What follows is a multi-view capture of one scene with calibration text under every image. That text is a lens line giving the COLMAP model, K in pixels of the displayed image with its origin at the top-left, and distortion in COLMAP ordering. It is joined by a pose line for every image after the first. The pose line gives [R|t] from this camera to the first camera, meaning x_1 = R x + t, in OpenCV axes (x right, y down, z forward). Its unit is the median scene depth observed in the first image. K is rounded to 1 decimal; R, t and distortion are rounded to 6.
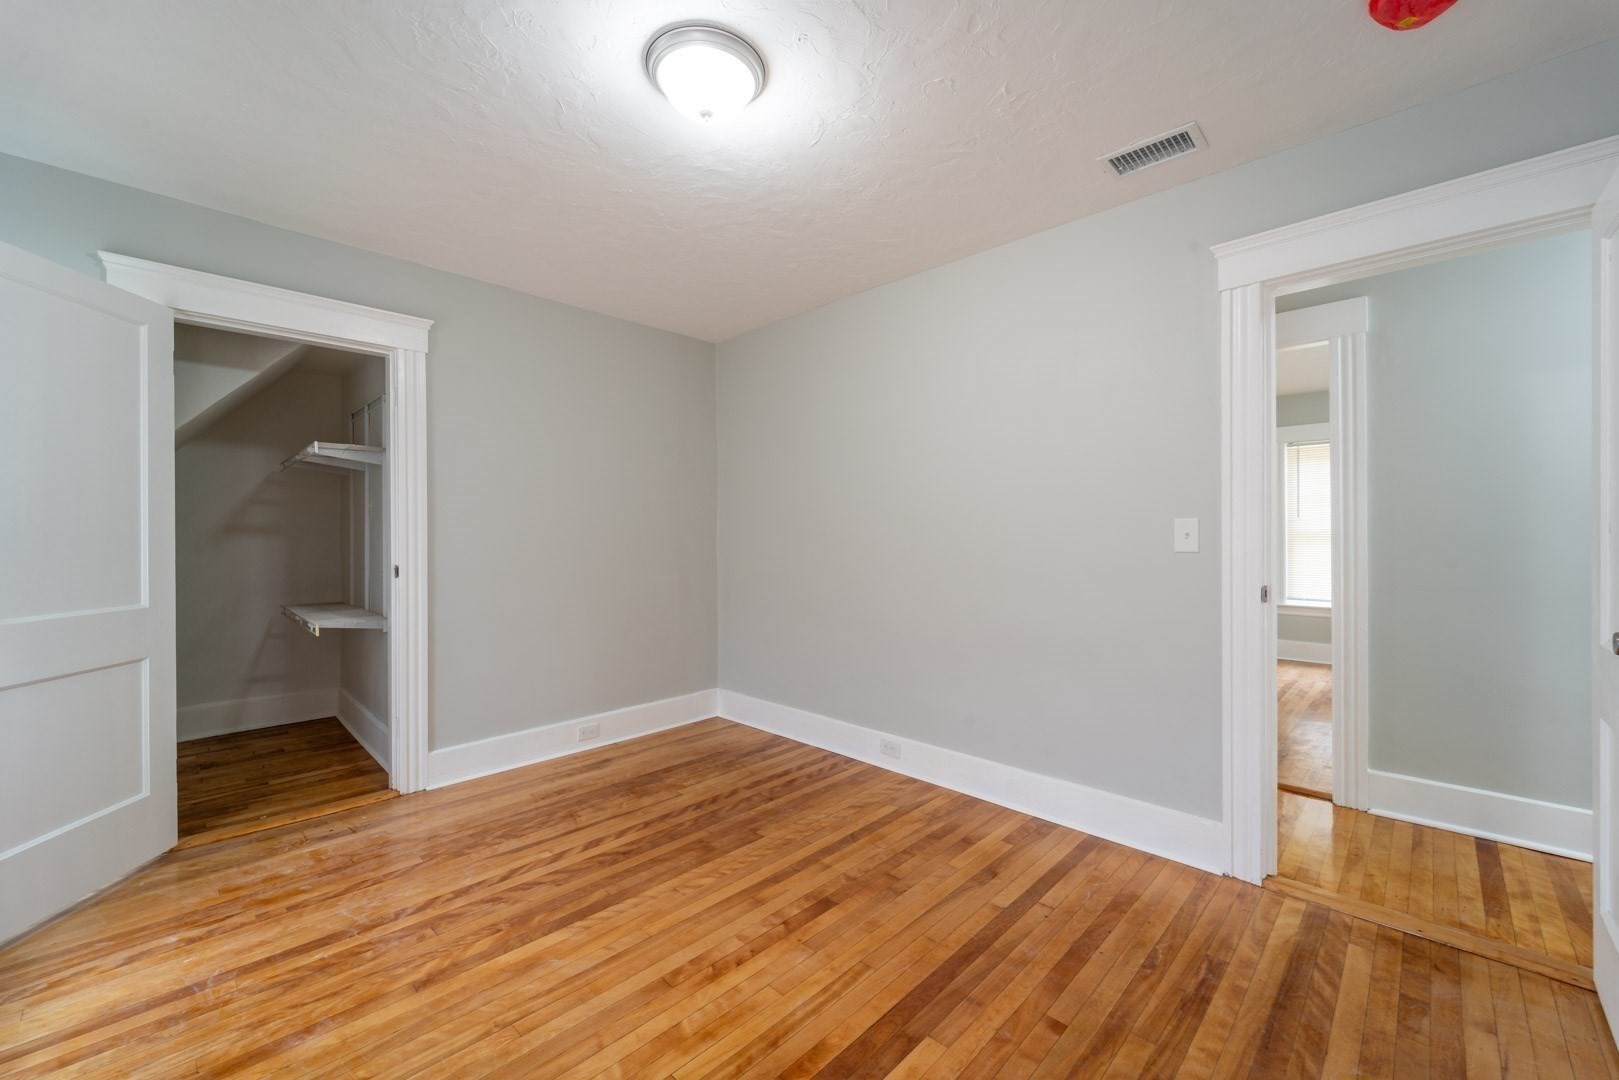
lens RADIAL K [[644.3, 0, 809.9], [0, 644.3, 537.6], [0, 0, 1]] dist [0.001510, -0.000462]
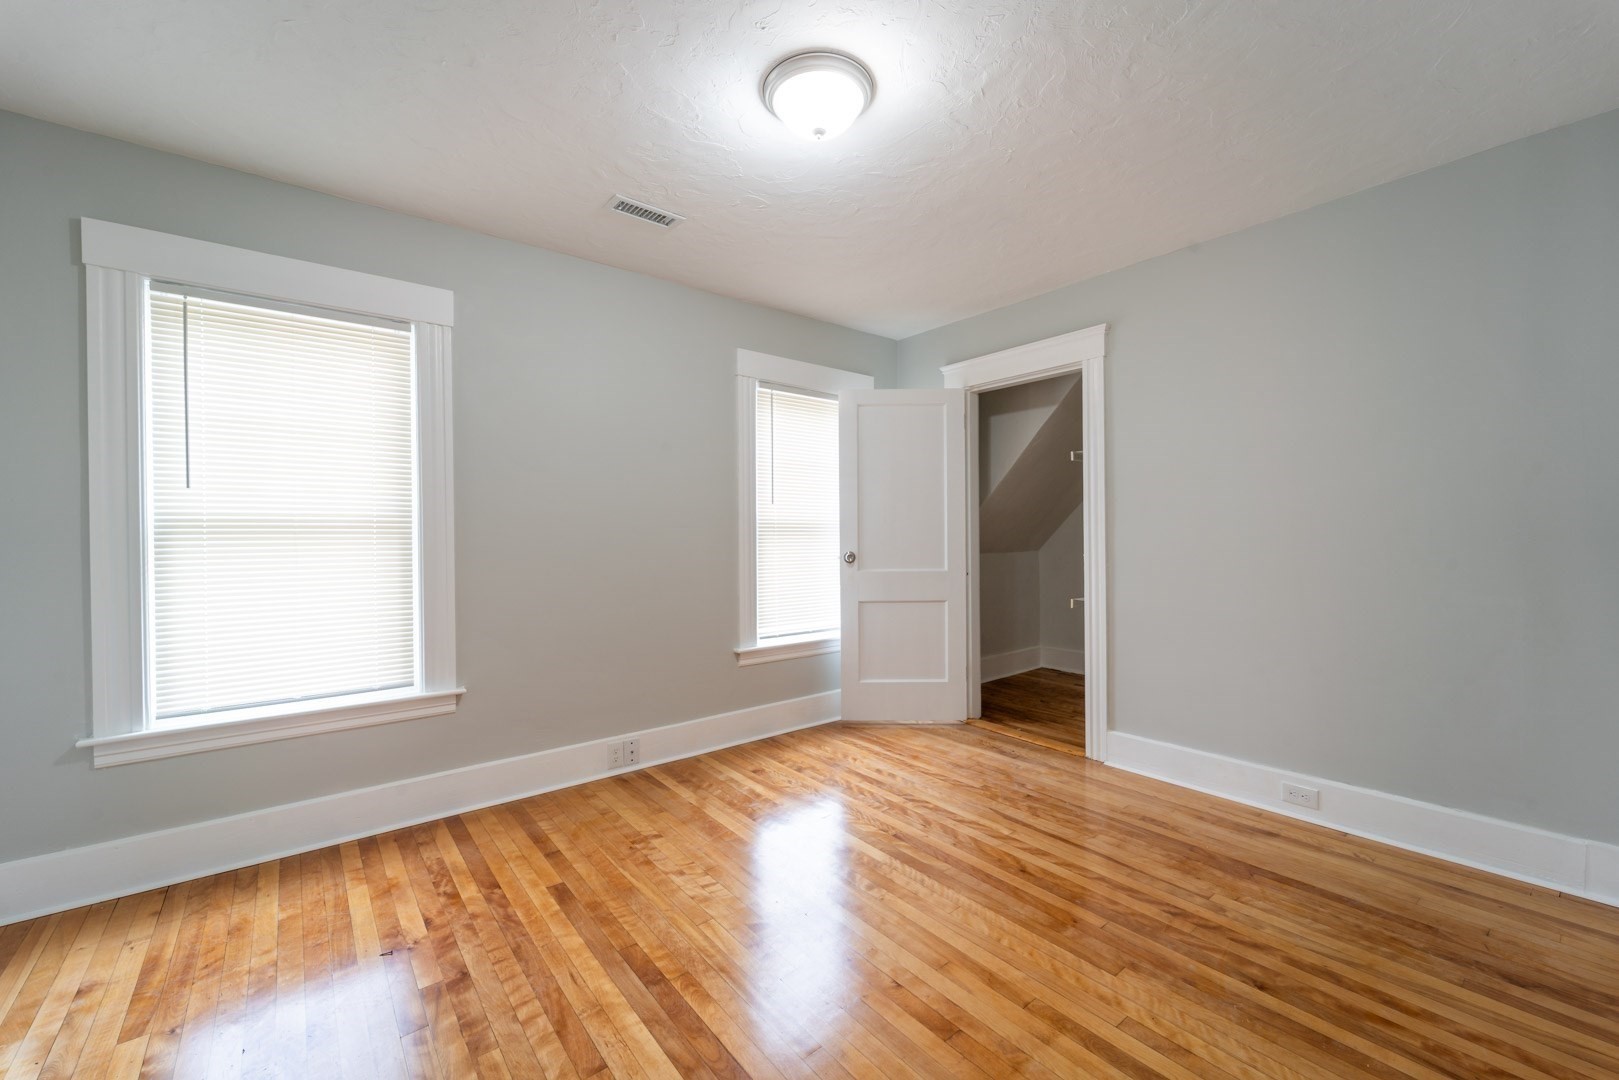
lens RADIAL K [[644.3, 0, 809.9], [0, 644.3, 537.6], [0, 0, 1]] dist [0.001510, -0.000462]
pose [[-0.124619, 0.011608, -0.992137, 0.615401], [0.005390, 0.999925, 0.011022, 0.000642], [0.992190, -0.003974, -0.124673, 0.757534]]
